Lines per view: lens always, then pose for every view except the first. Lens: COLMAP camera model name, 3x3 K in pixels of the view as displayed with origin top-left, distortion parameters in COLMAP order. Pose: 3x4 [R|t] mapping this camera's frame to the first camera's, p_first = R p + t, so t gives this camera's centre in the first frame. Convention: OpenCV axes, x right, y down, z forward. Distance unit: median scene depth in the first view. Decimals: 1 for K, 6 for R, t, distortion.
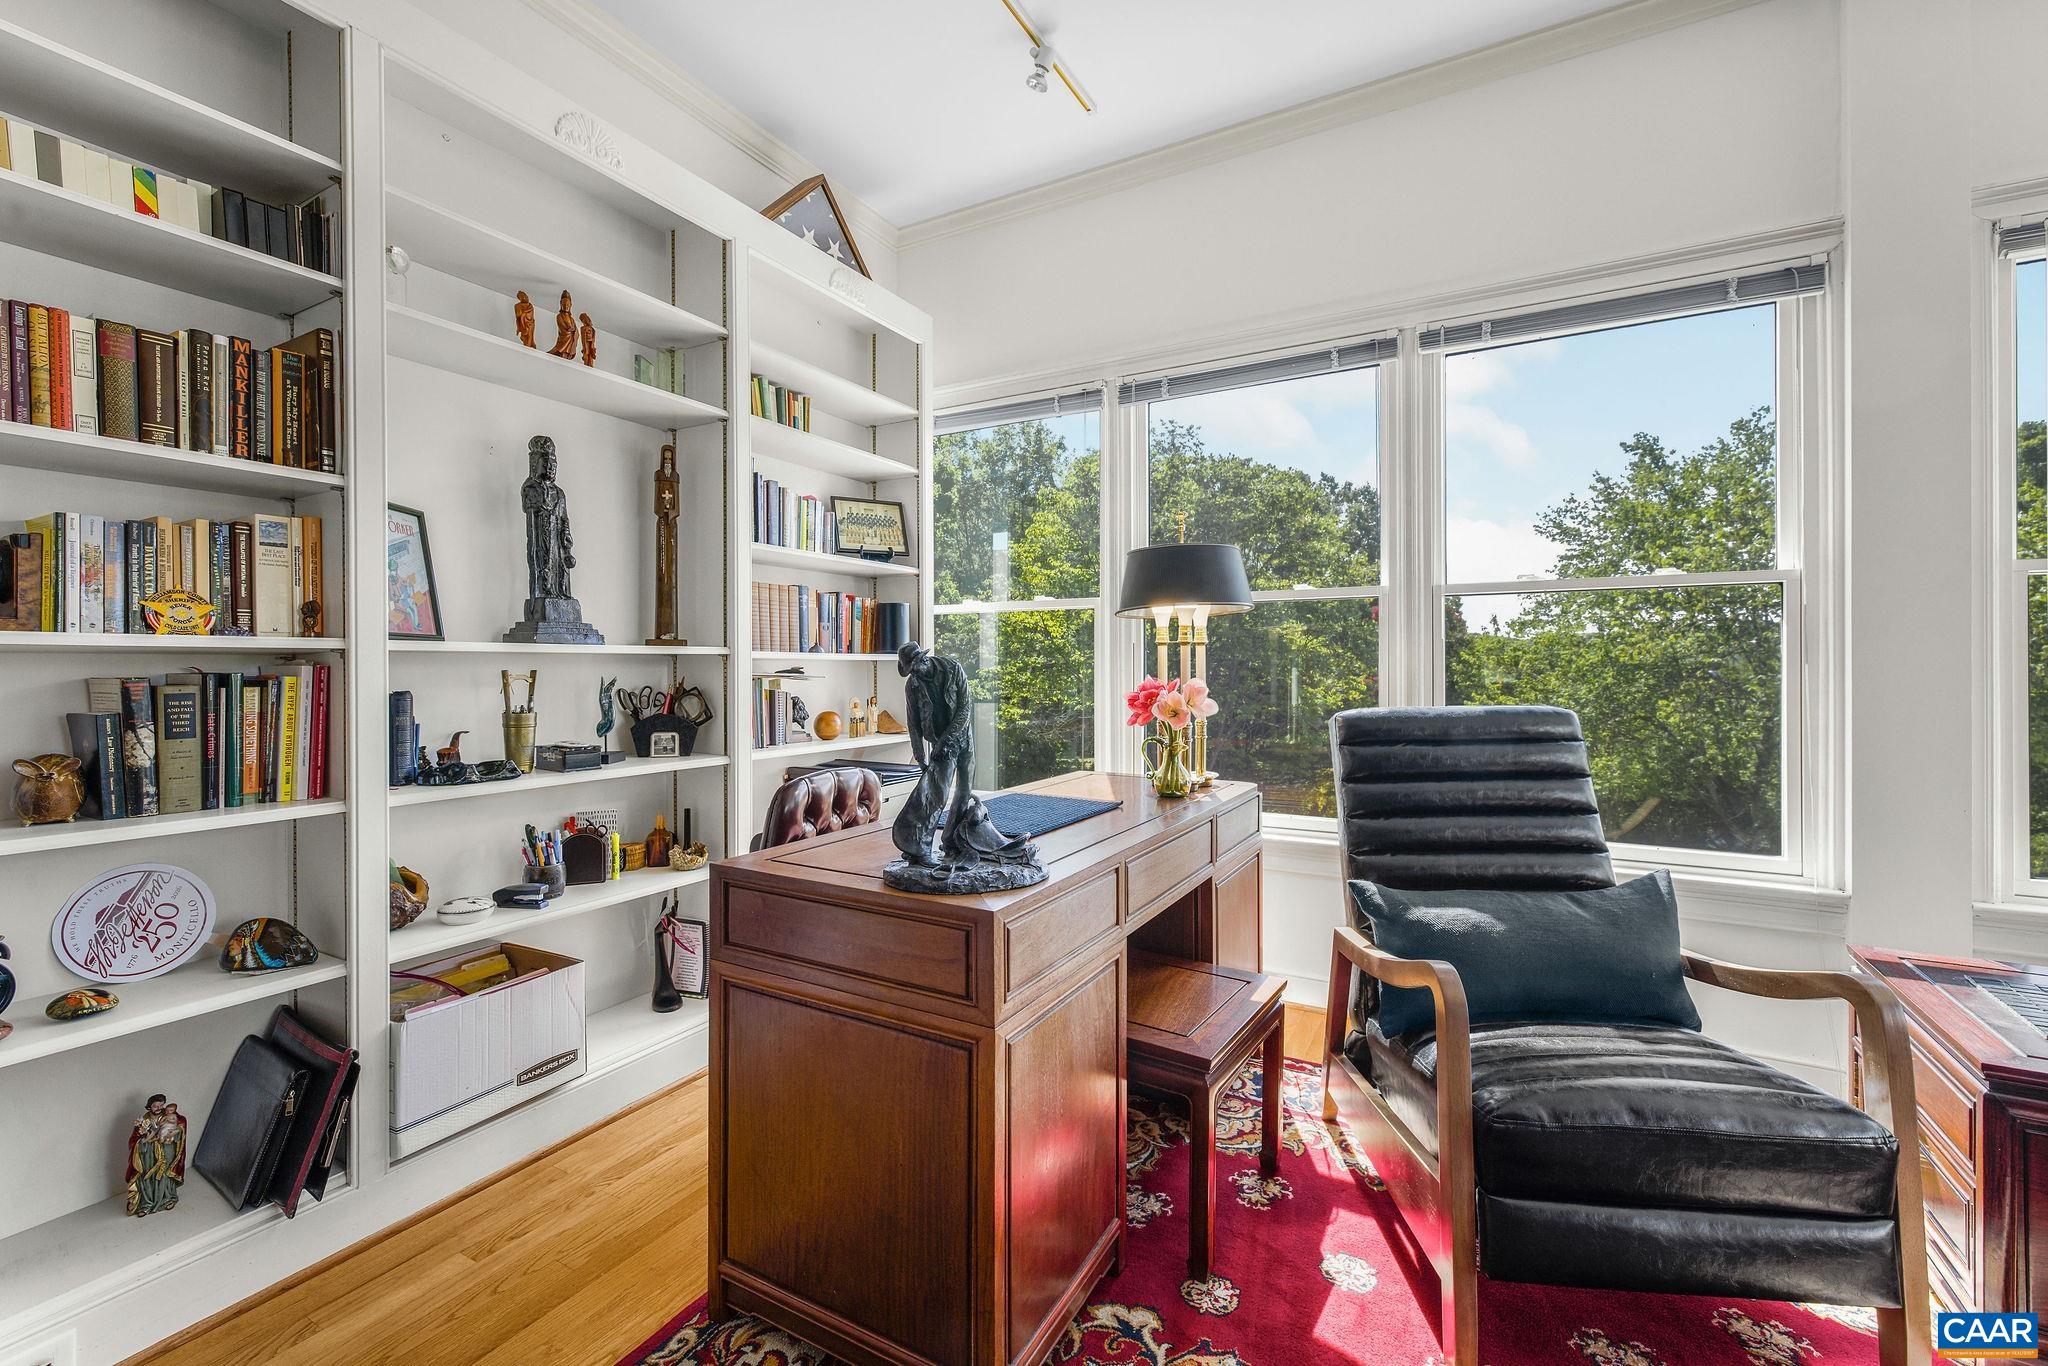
lens RADIAL K [[870.8, 0, 1018.6], [0, 870.8, 670.2], [0, 0, 1]] dist [-0.000388, 0.000168]
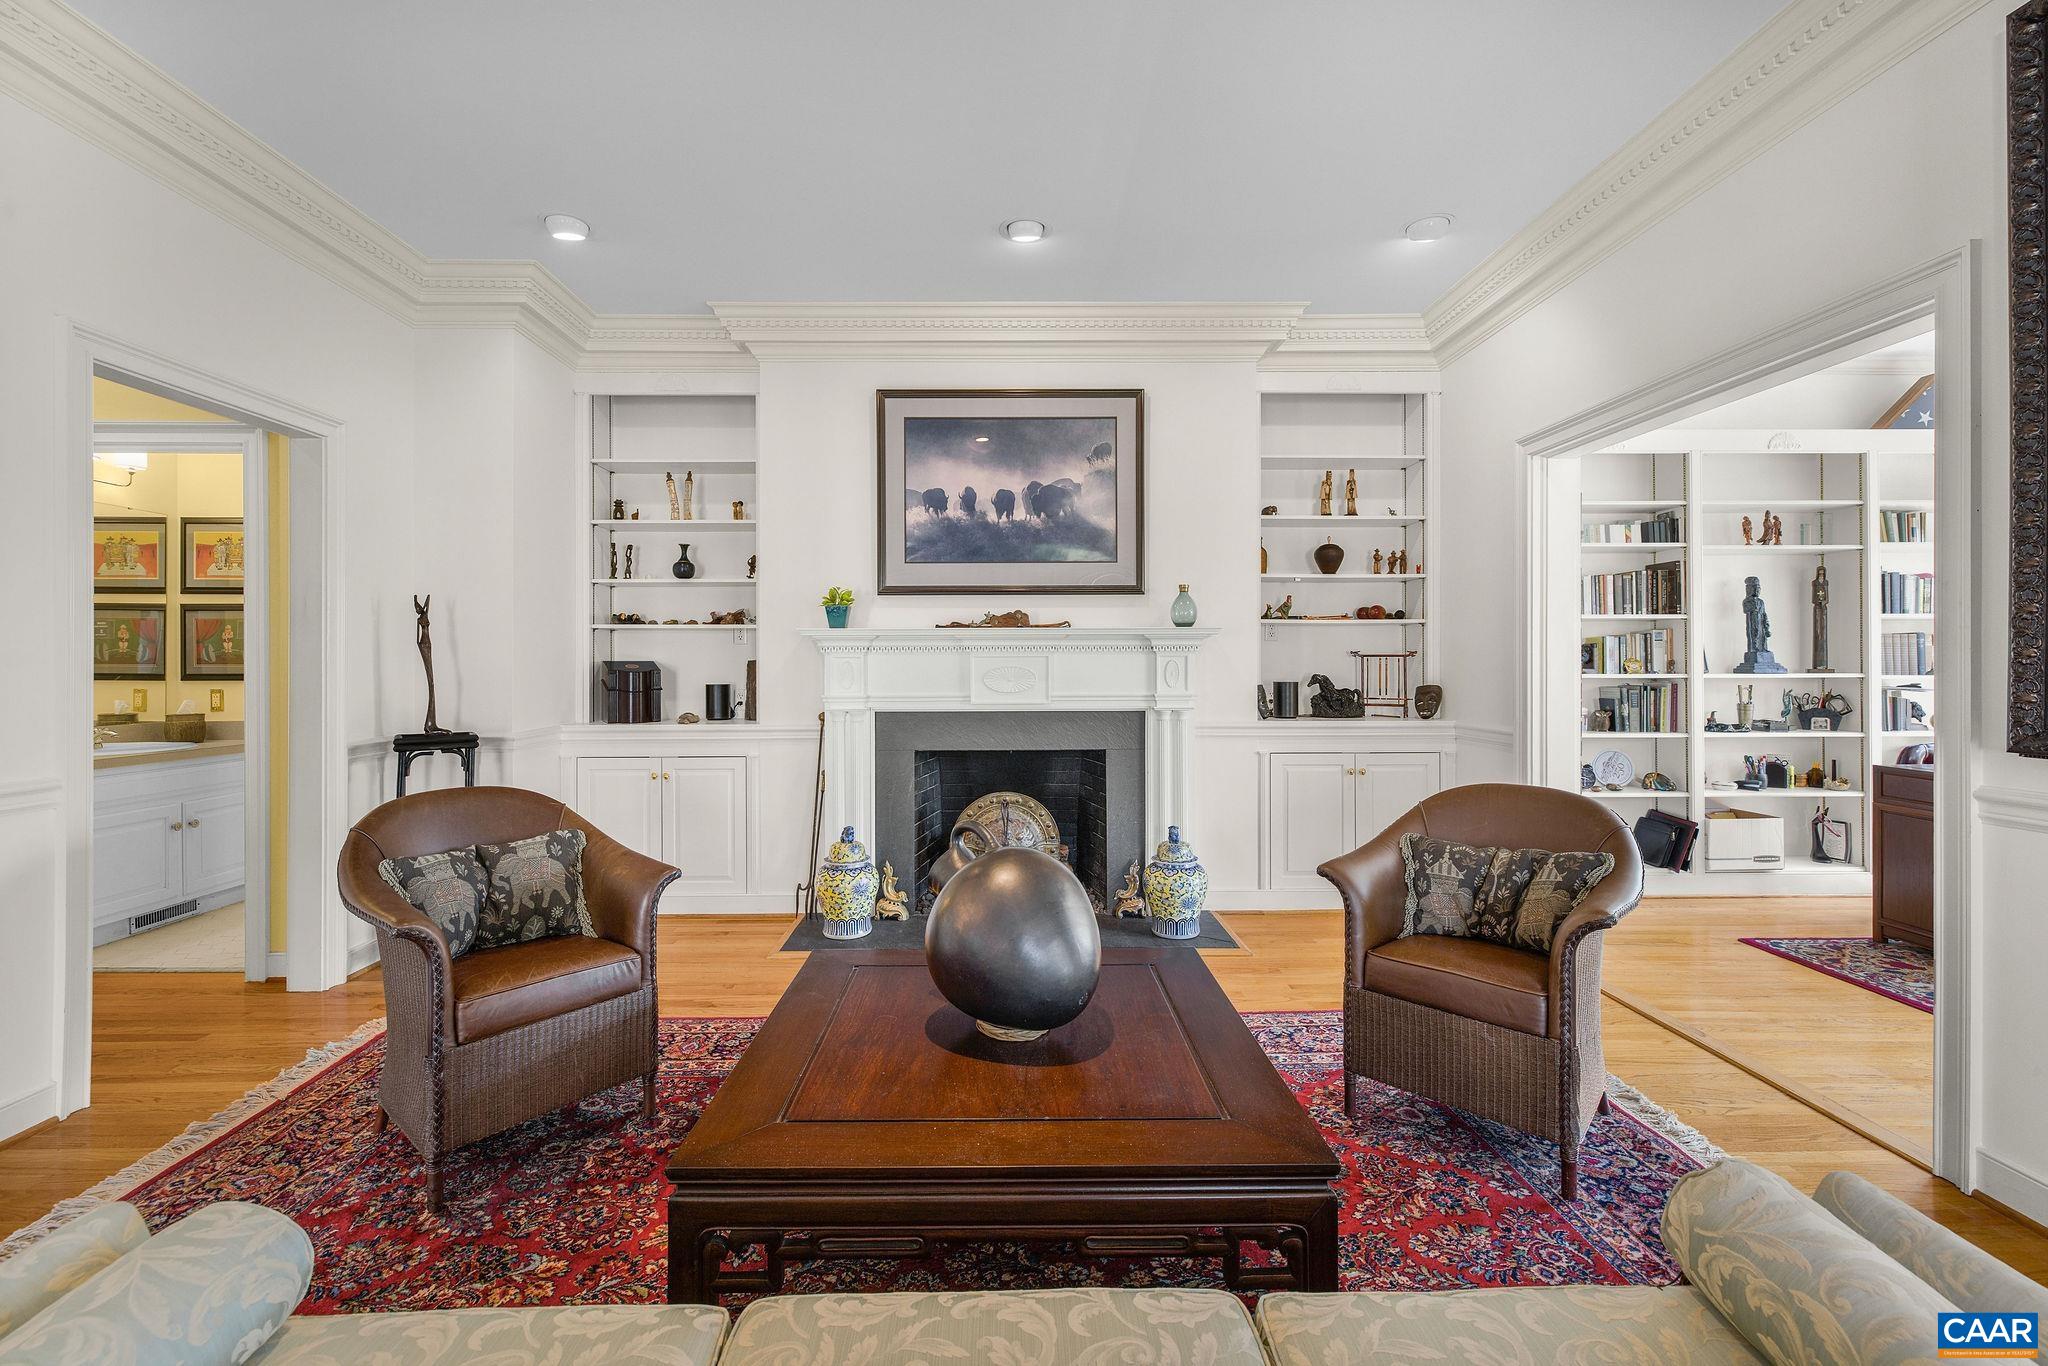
lens RADIAL K [[870.8, 0, 1007.6], [0, 870.8, 655.3], [0, 0, 1]] dist [-0.000388, 0.000168]
pose [[0.498701, -0.003359, -0.866767, 0.382689], [-0.001385, 0.999988, -0.004672, -0.057559], [0.866773, 0.003531, 0.498691, -1.585950]]
